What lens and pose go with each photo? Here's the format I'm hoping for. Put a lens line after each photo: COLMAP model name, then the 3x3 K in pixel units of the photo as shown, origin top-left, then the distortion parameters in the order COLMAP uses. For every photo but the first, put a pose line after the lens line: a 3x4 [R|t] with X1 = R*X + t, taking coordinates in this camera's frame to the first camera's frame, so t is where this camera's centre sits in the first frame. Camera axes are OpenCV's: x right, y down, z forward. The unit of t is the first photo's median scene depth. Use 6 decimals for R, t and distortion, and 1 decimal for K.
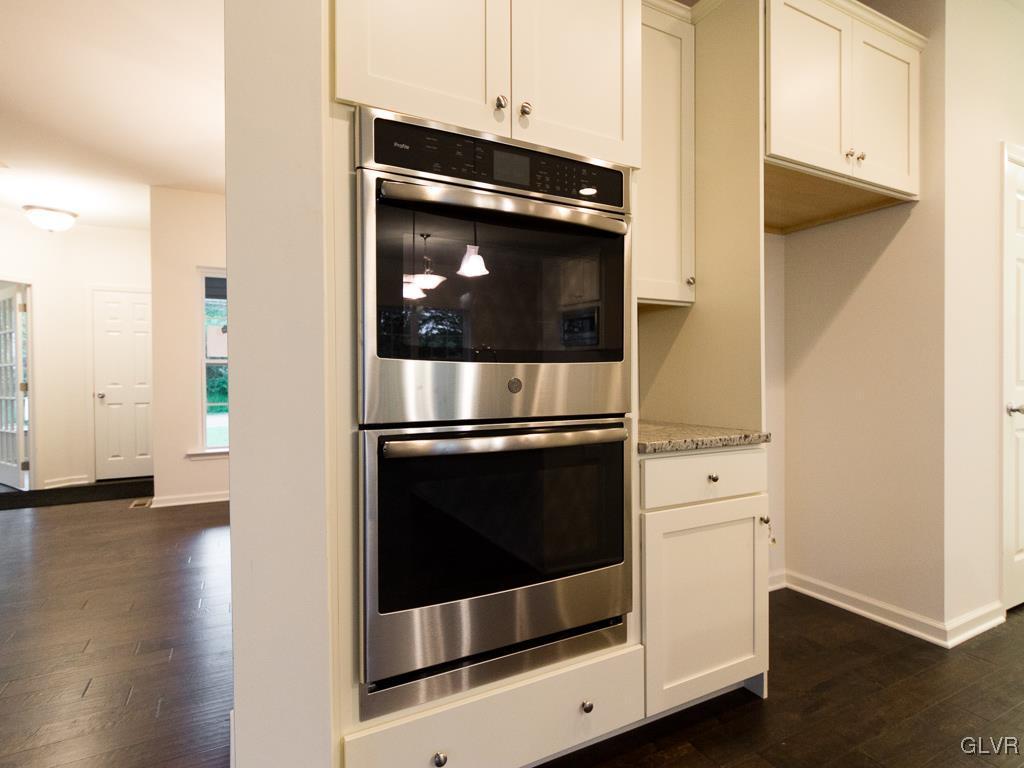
lens RADIAL K [[535.3, 0, 512.0], [0, 535.3, 384.0], [0, 0, 1]] dist [0.003008, 0.000286]
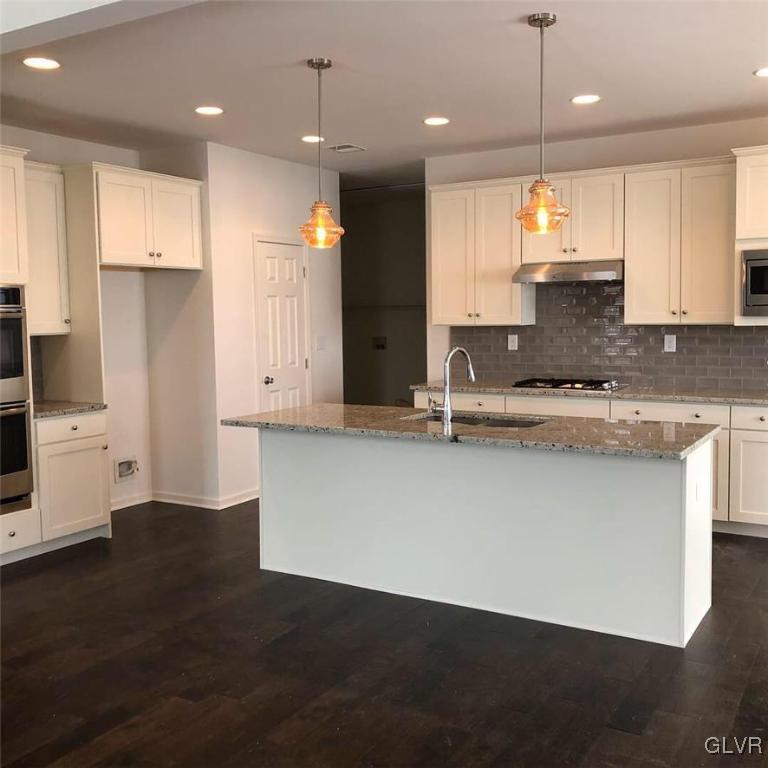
lens RADIAL K [[833.8, 0, 384.0], [0, 833.8, 384.0], [0, 0, 1]] dist [0.012110, -0.001621]
pose [[0.844563, -0.050306, 0.533087, -0.343280], [0.012510, 0.997159, 0.074279, -0.230916], [-0.535309, -0.056064, 0.842793, -2.479198]]
